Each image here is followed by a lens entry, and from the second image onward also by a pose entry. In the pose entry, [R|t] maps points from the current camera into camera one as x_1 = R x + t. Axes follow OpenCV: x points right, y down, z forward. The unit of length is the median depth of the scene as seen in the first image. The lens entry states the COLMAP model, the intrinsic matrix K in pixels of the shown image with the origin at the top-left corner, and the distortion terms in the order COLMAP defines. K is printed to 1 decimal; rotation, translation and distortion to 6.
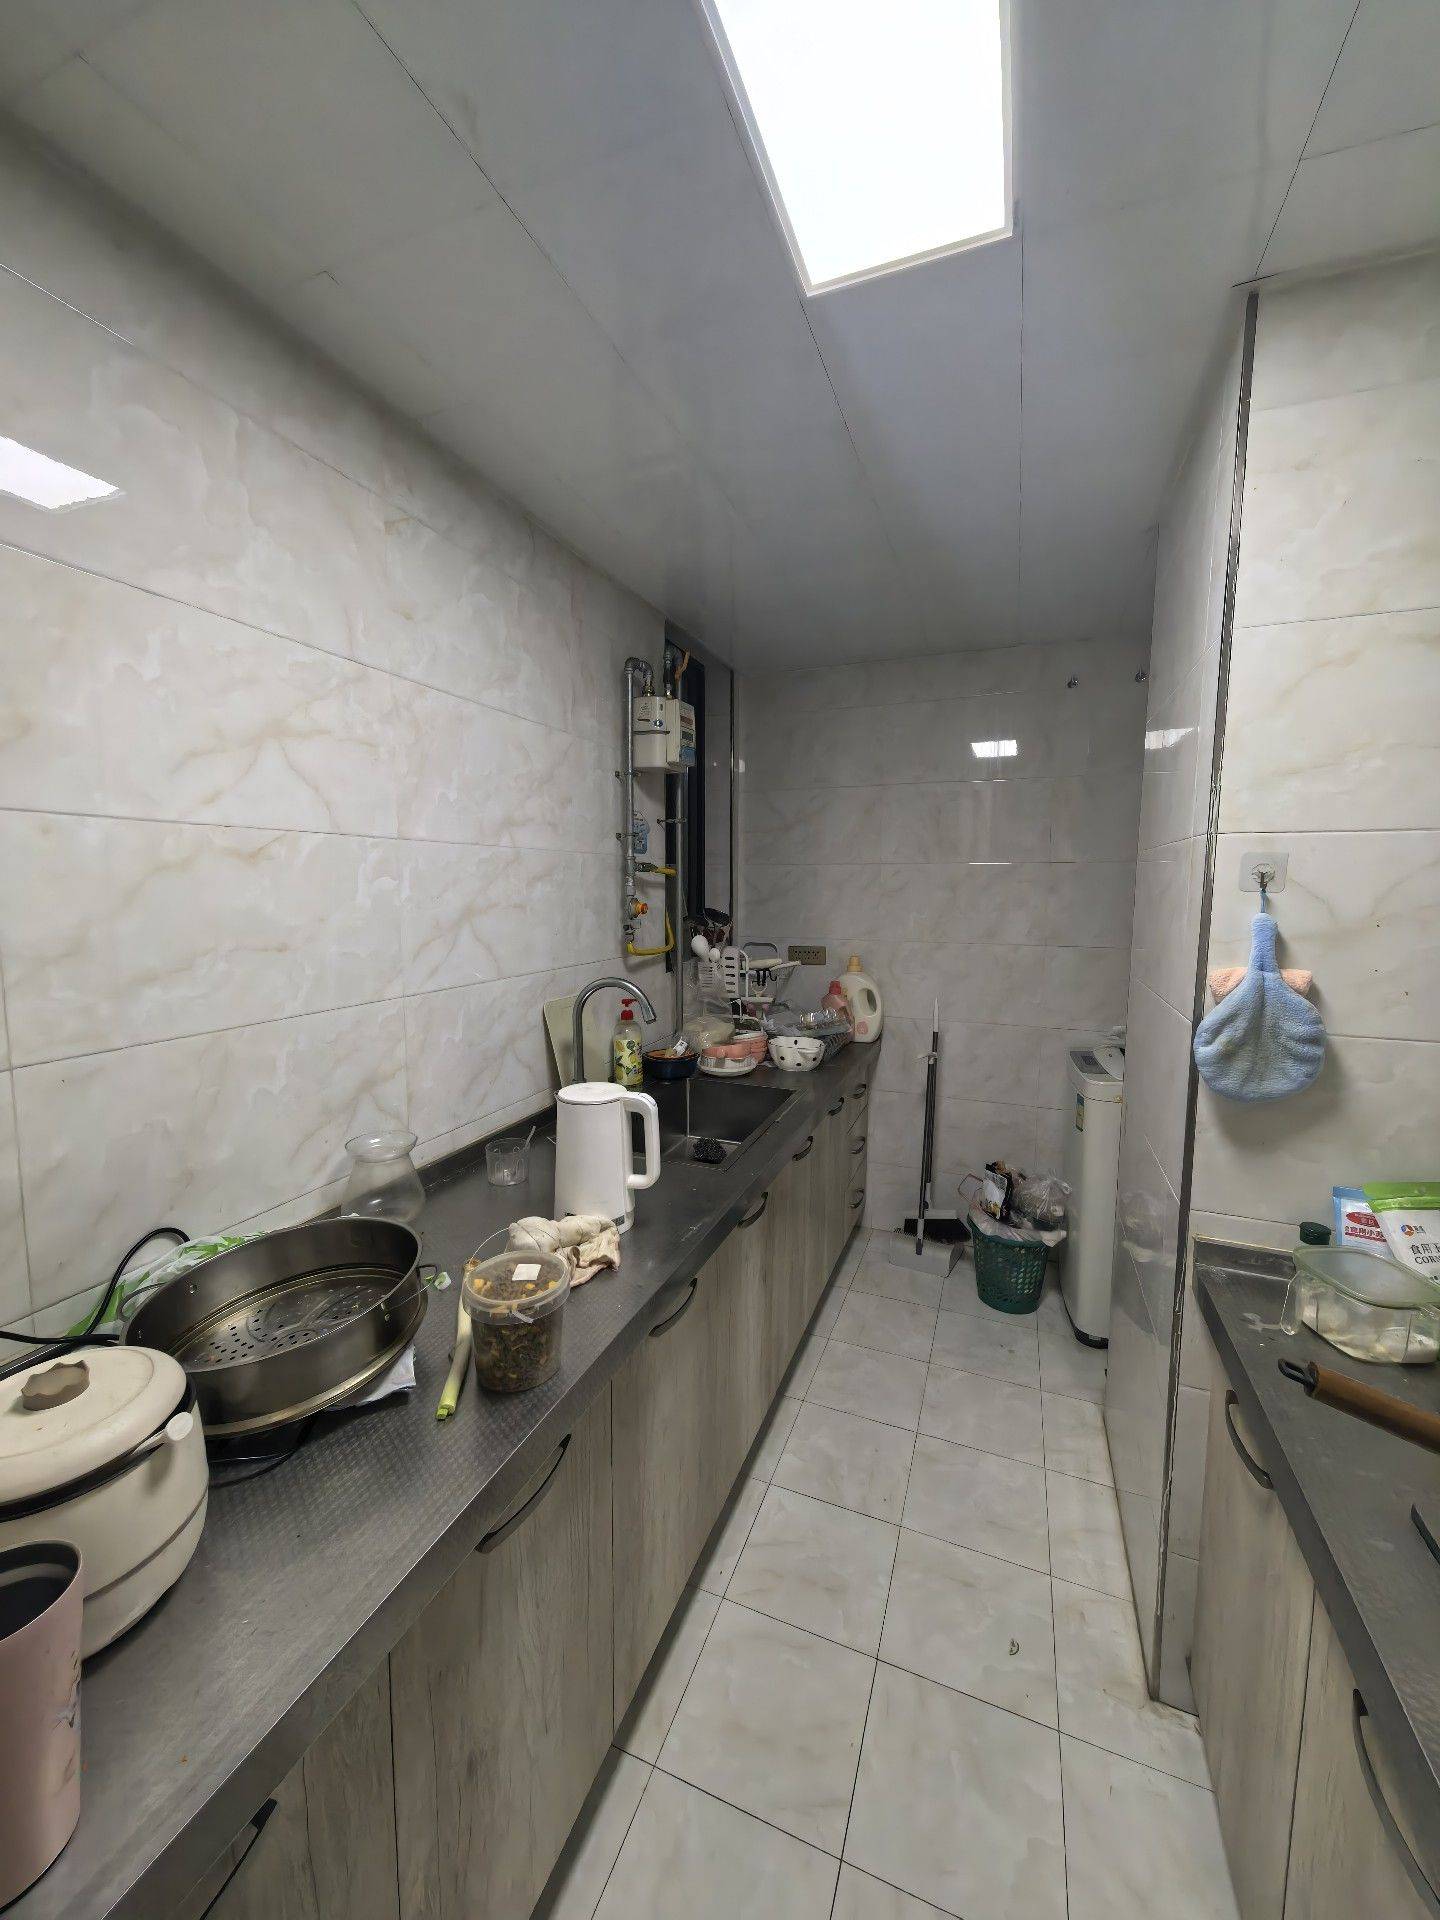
lens RADIAL K [[747.1, 0, 707.9], [0, 747.1, 960.4], [0, 0, 1]] dist [0.012140, -0.002191]
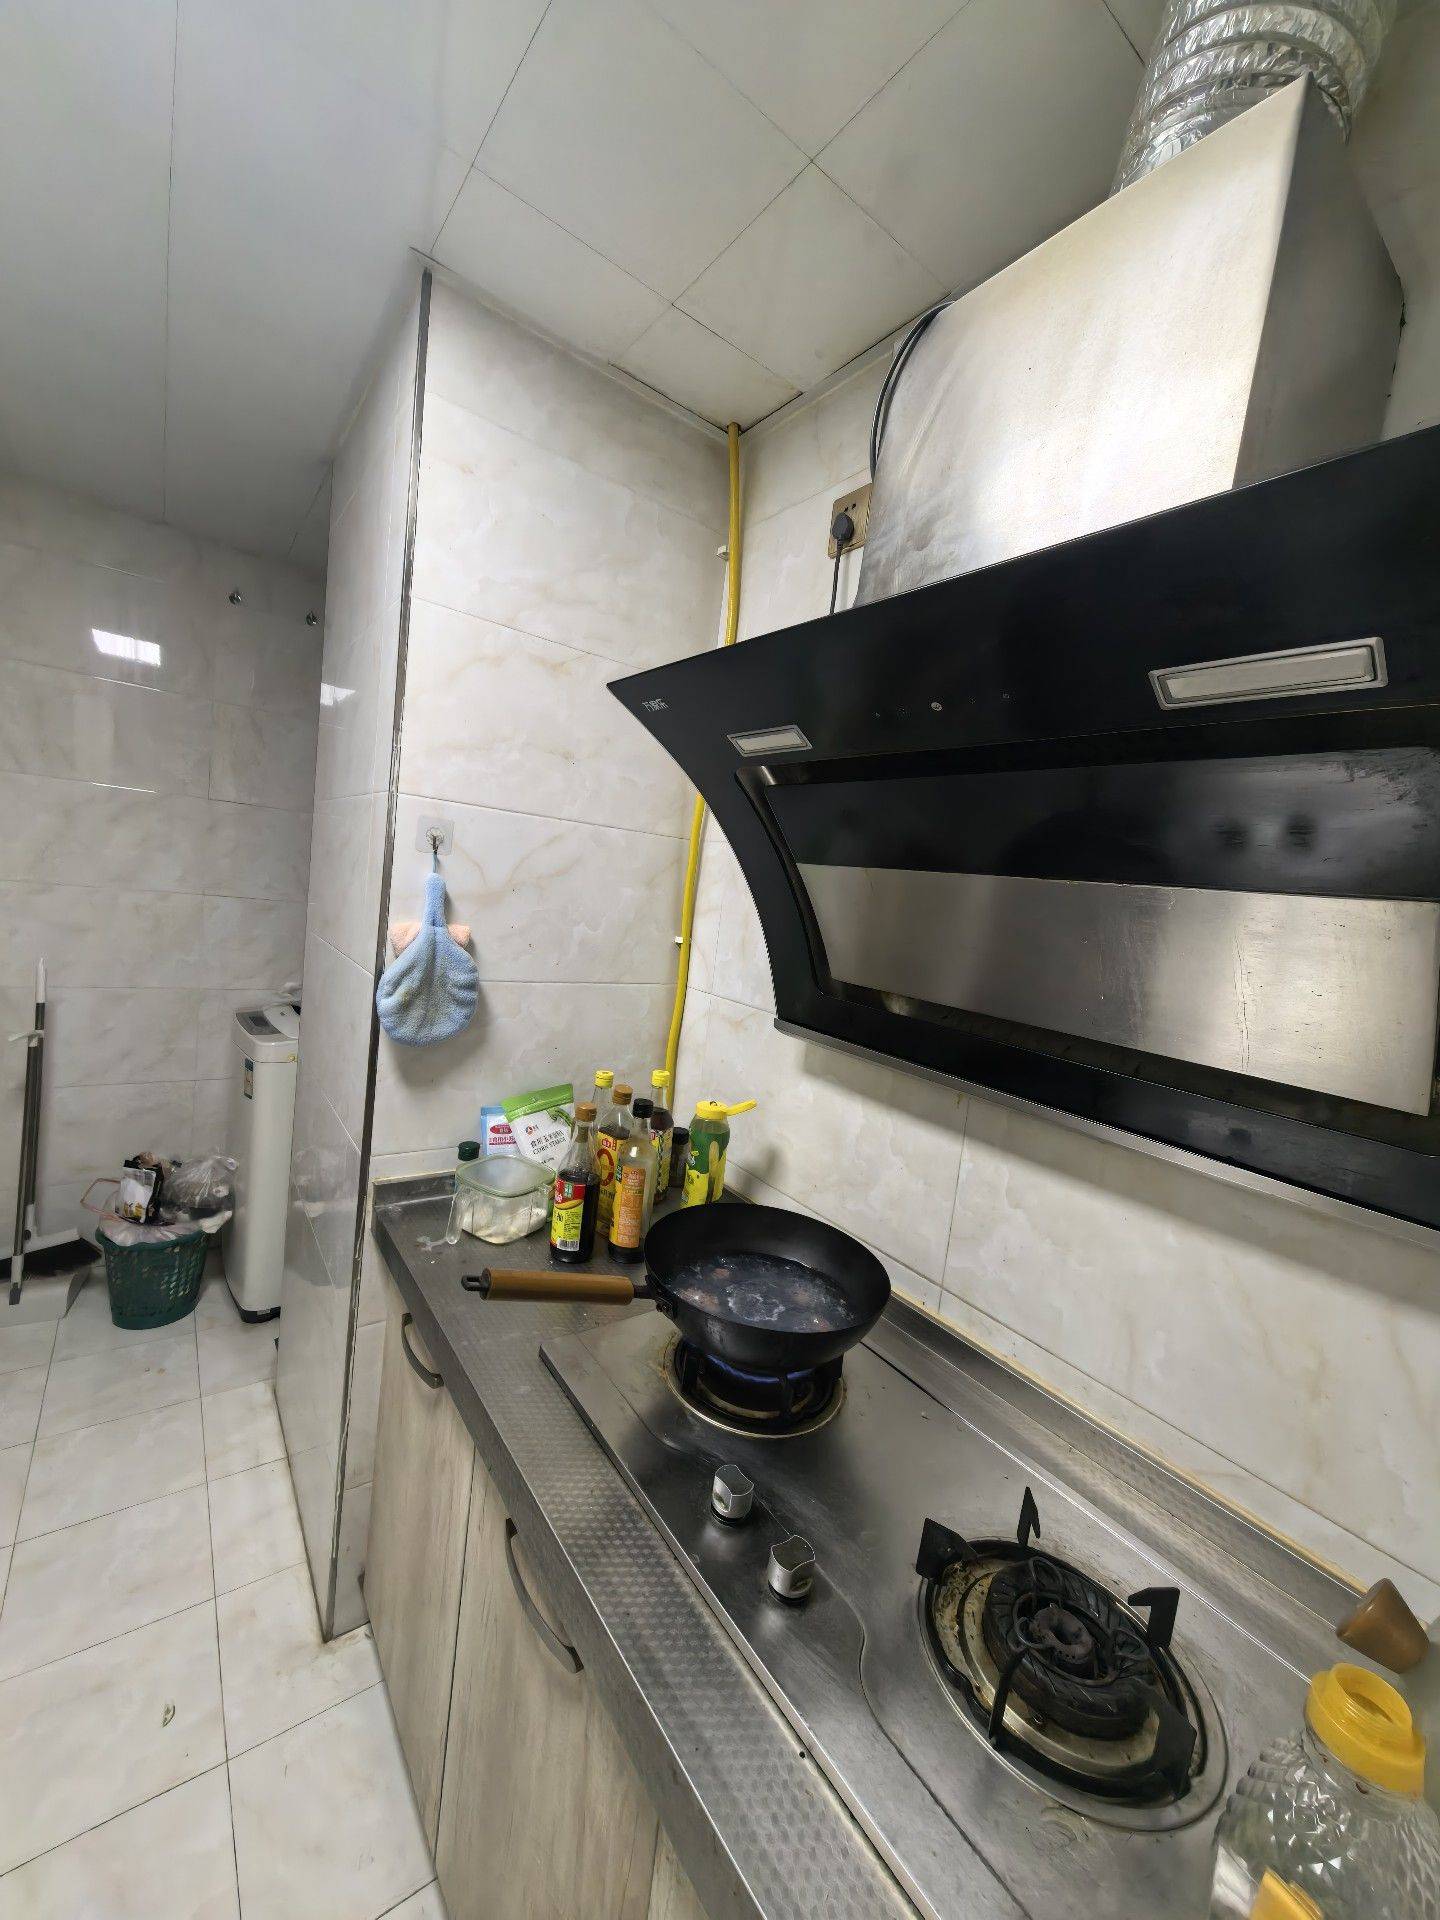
lens RADIAL K [[747.1, 0, 729.1], [0, 747.1, 961.7], [0, 0, 1]] dist [0.012140, -0.002191]
pose [[0.506535, -0.026523, 0.861812, 0.009525], [-0.026306, 0.998586, 0.046193, 0.003184], [-0.861818, -0.046069, 0.505121, 0.054253]]
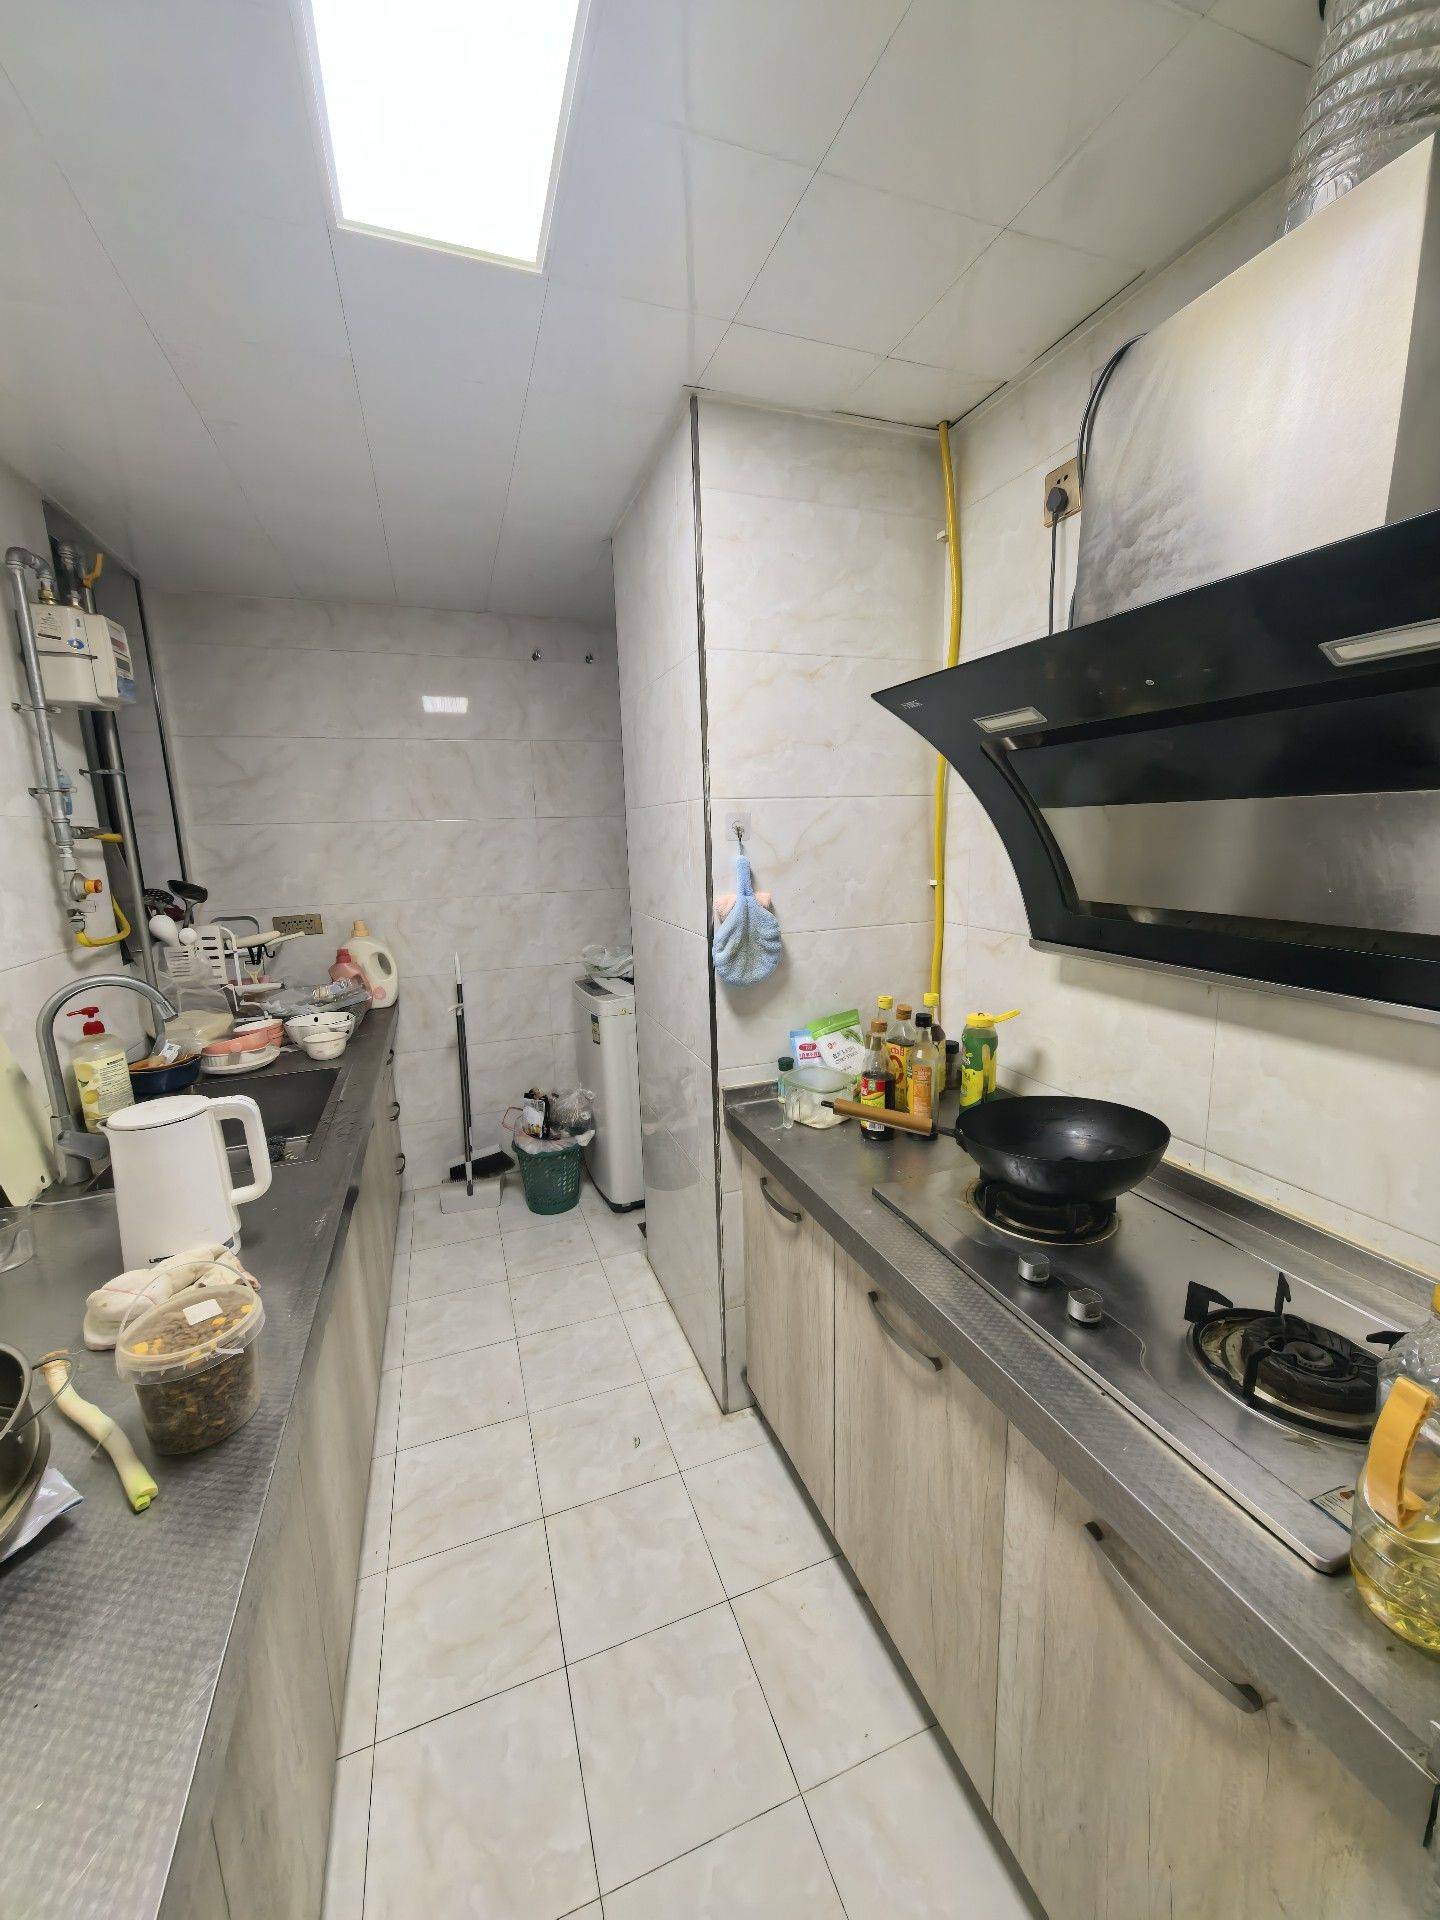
lens RADIAL K [[747.1, 0, 720.3], [0, 747.1, 962.3], [0, 0, 1]] dist [0.012140, -0.002191]
pose [[0.737536, -0.144596, 0.659646, -0.194446], [0.101490, 0.989447, 0.103417, -0.009039], [-0.667638, -0.009326, 0.744427, -0.030098]]
